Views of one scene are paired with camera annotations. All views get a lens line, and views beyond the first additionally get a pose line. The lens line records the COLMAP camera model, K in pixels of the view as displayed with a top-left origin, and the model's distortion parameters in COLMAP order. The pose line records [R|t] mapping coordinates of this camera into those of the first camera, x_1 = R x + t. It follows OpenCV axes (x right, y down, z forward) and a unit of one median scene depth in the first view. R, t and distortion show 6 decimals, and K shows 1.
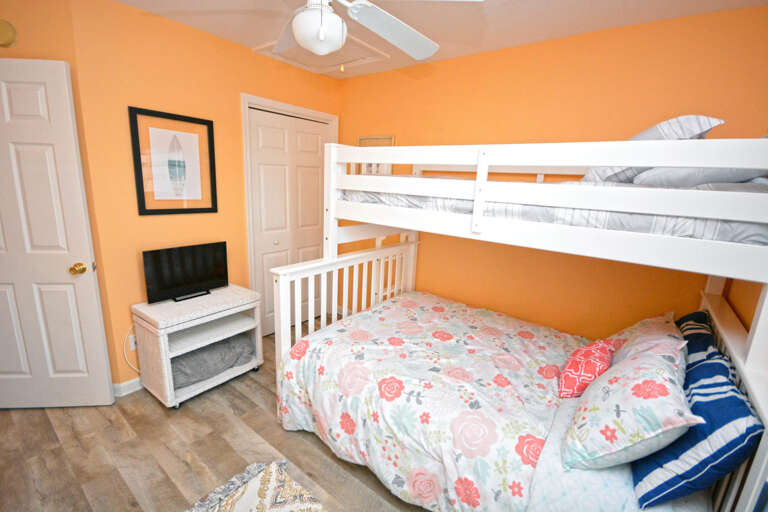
lens RADIAL K [[337.7, 0, 384.0], [0, 337.7, 256.0], [0, 0, 1]] dist [-0.000188, -0.000063]
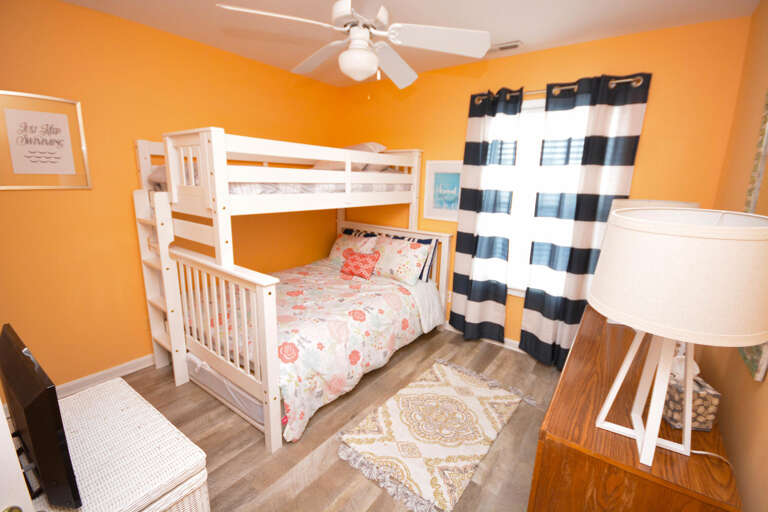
lens RADIAL K [[337.7, 0, 384.0], [0, 337.7, 256.0], [0, 0, 1]] dist [-0.000188, -0.000063]
pose [[-0.011507, -0.274413, 0.961543, -1.302254], [0.186951, 0.944060, 0.271661, -0.227645], [-0.982302, 0.182887, 0.040439, 0.767444]]
